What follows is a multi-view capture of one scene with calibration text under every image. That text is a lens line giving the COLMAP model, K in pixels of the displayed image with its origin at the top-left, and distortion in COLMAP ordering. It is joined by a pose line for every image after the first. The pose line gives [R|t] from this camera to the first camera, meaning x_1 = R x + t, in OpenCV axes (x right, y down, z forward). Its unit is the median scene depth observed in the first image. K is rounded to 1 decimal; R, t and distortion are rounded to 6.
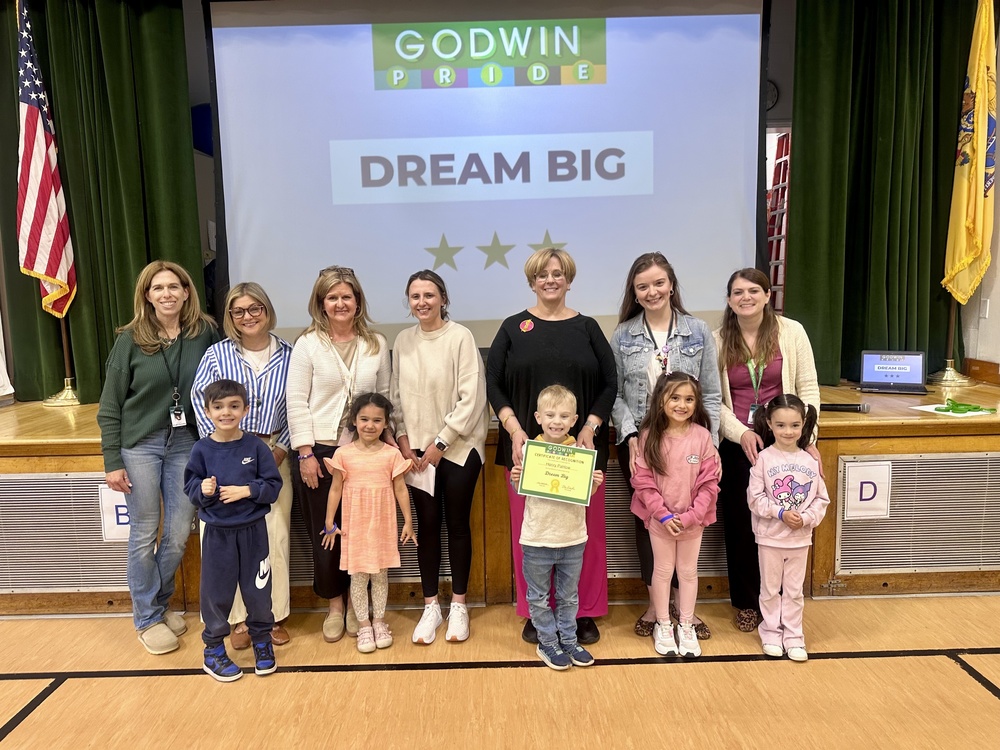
lens RADIAL K [[696.9, 0, 509.8], [0, 696.9, 375.8], [0, 0, 1]] dist [0.005991, -0.005567]
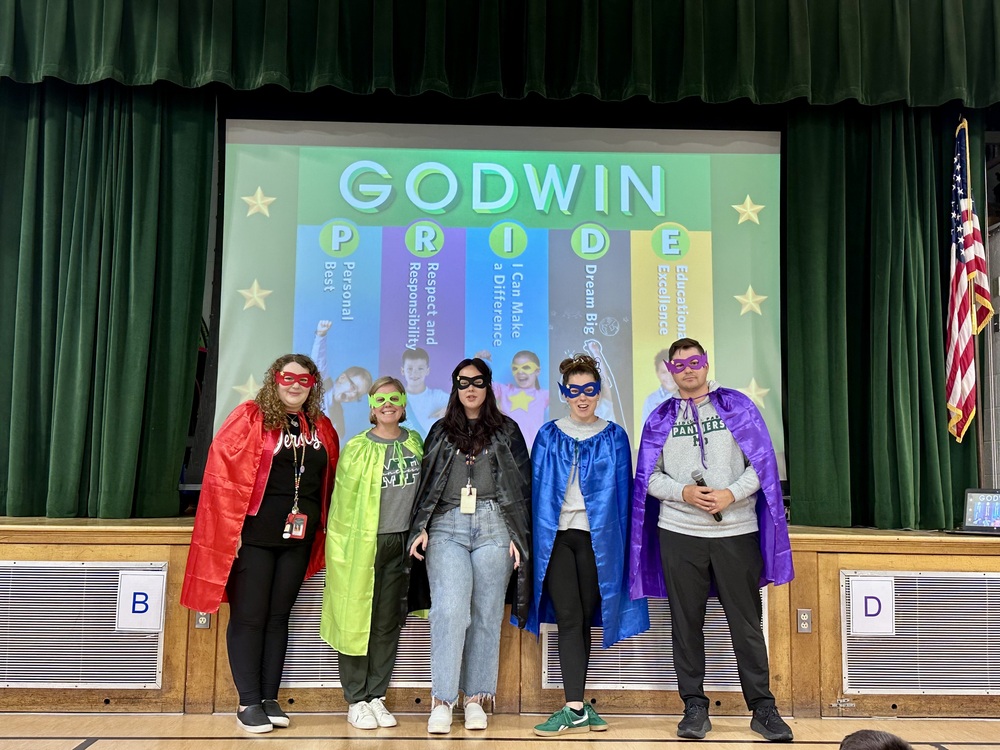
lens RADIAL K [[1190.1, 0, 490.2], [0, 1190.1, 370.5], [0, 0, 1]] dist [0.056020, 0.000000]
pose [[0.998607, 0.037391, 0.037229, -0.127716], [-0.028235, 0.974726, -0.221612, 0.248609], [-0.044574, 0.220252, 0.974424, -0.810447]]
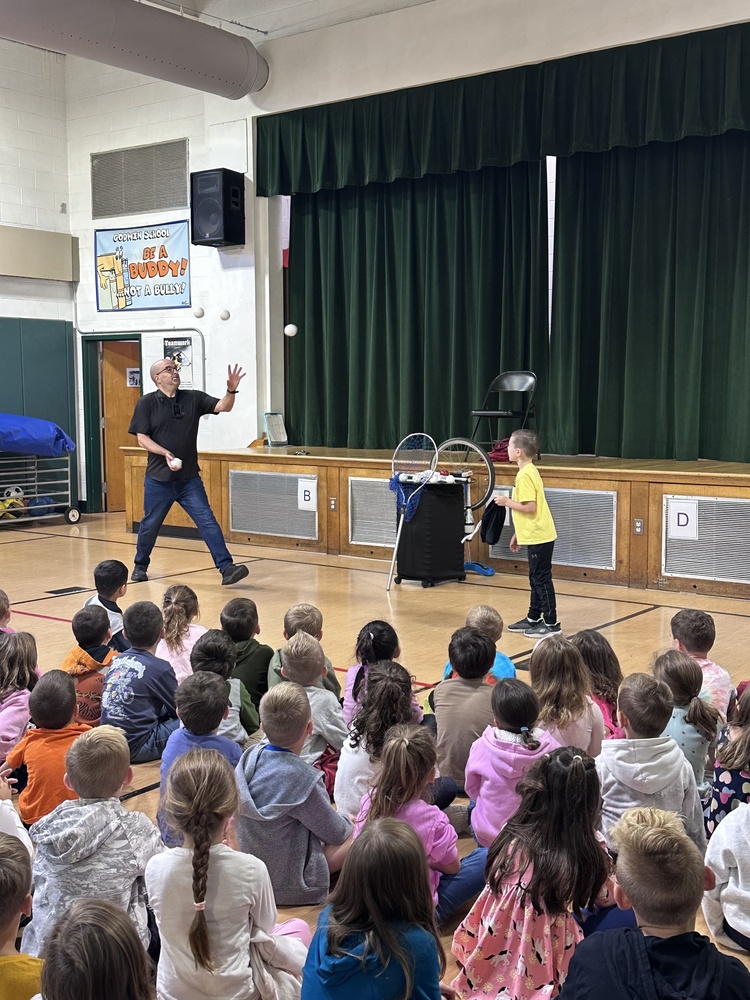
lens RADIAL K [[1190.1, 0, 374.6], [0, 1190.1, 502.6], [0, 0, 1]] dist [0.056020, 0.000000]
pose [[0.785812, 0.077062, -0.613646, 1.669239], [-0.084052, 0.996308, 0.017483, 0.148297], [0.612728, 0.037839, 0.789388, -1.520365]]
